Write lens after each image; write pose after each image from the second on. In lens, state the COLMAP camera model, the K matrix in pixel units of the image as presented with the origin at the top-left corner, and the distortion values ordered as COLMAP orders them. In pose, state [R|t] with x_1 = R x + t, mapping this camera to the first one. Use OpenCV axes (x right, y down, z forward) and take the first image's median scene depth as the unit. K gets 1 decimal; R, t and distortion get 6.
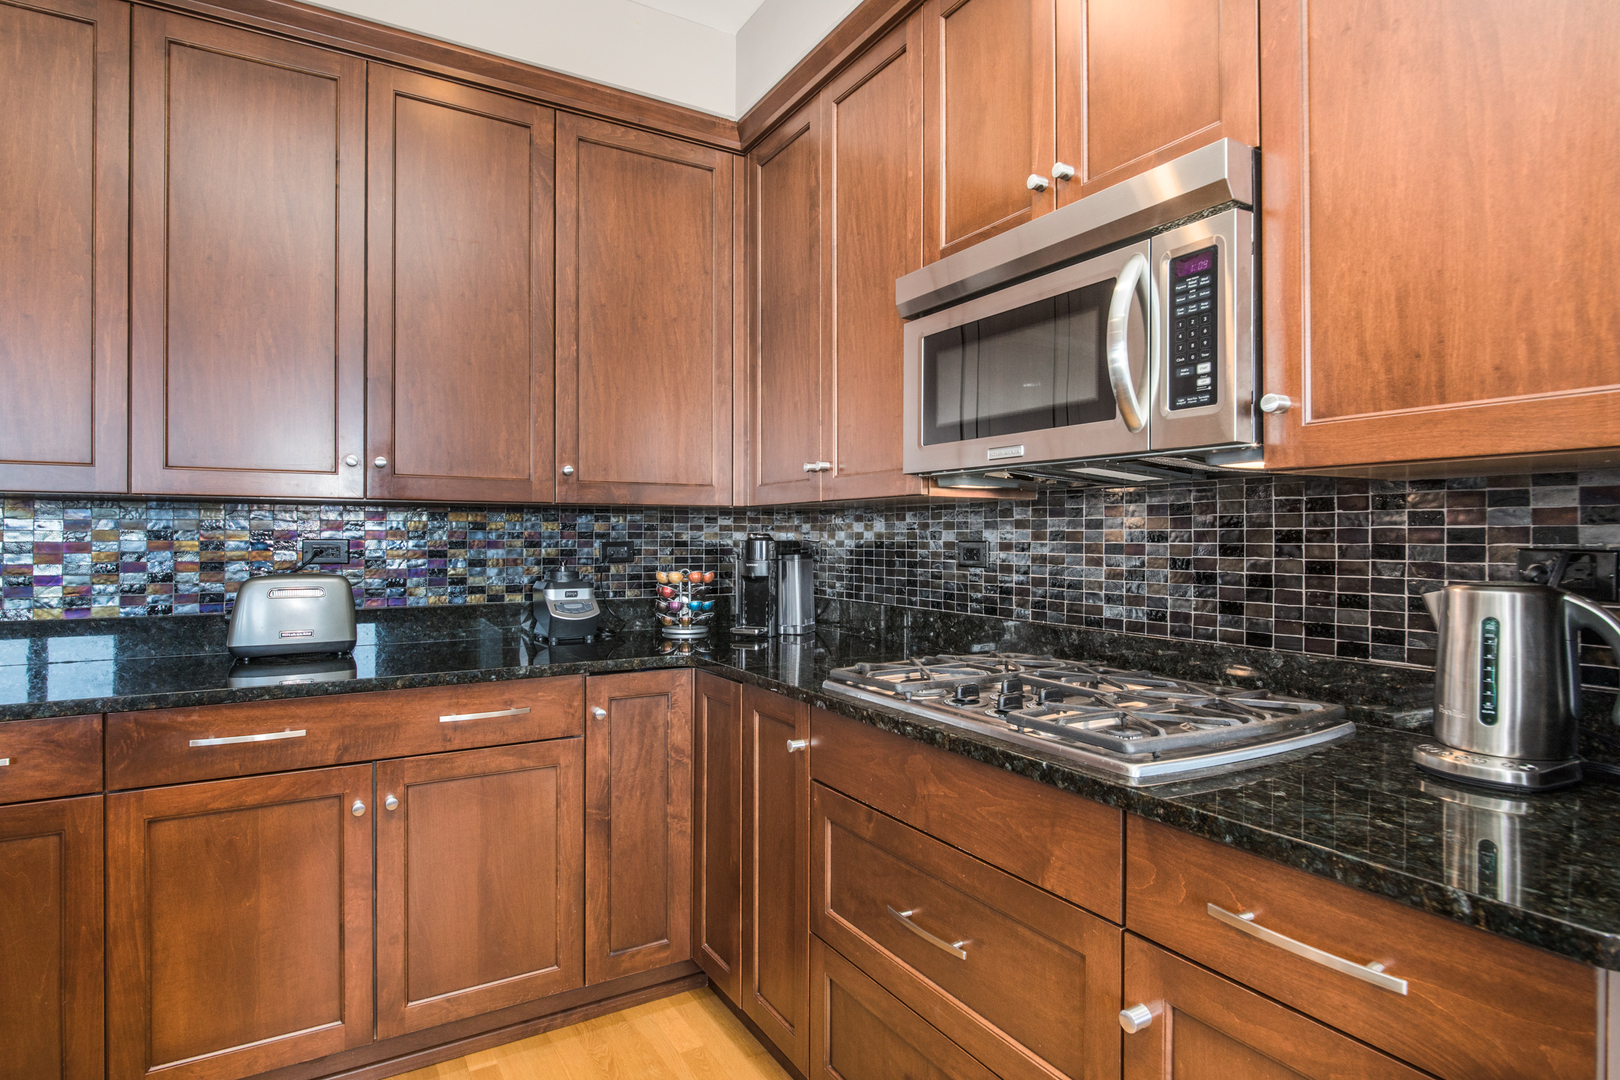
lens RADIAL K [[860.5, 0, 810.0], [0, 860.5, 540.0], [0, 0, 1]] dist [-0.014756, -0.000808]
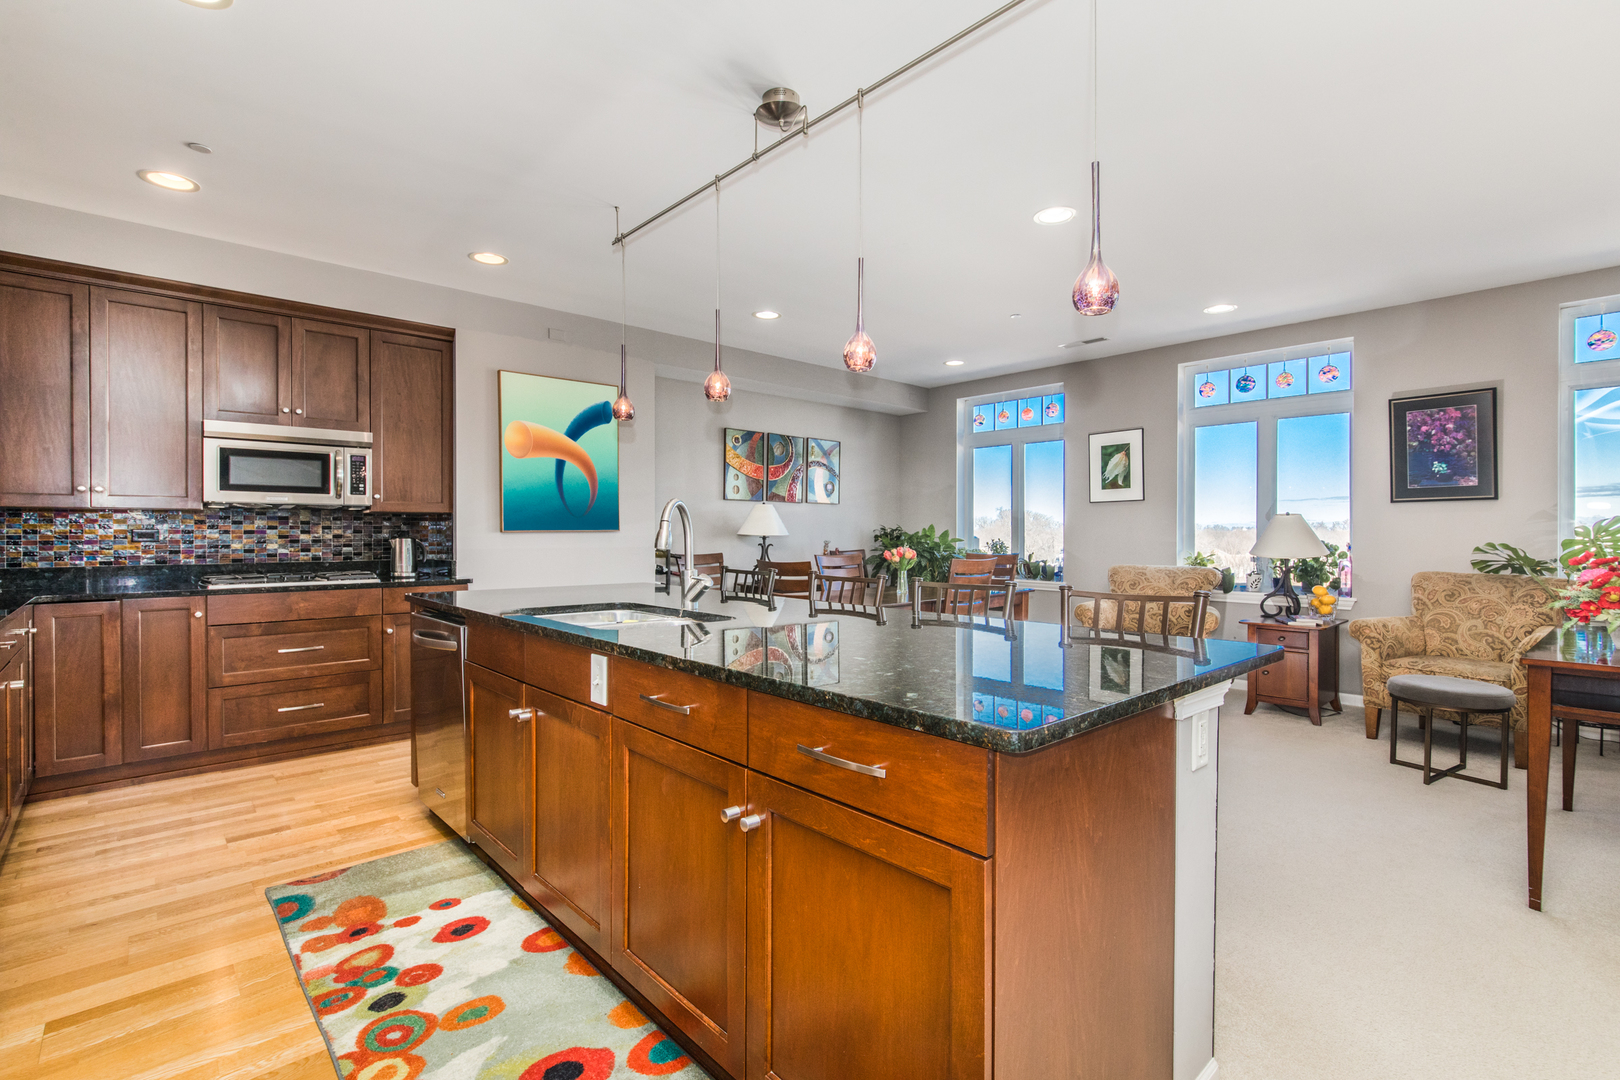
lens RADIAL K [[748.6, 0, 789.6], [0, 748.6, 535.5], [0, 0, 1]] dist [0.003542, 0.000313]
pose [[-0.190189, -0.003527, 0.981741, -2.482321], [0.006485, 0.999967, 0.004849, 0.022978], [-0.981726, 0.007289, -0.190160, -0.224660]]
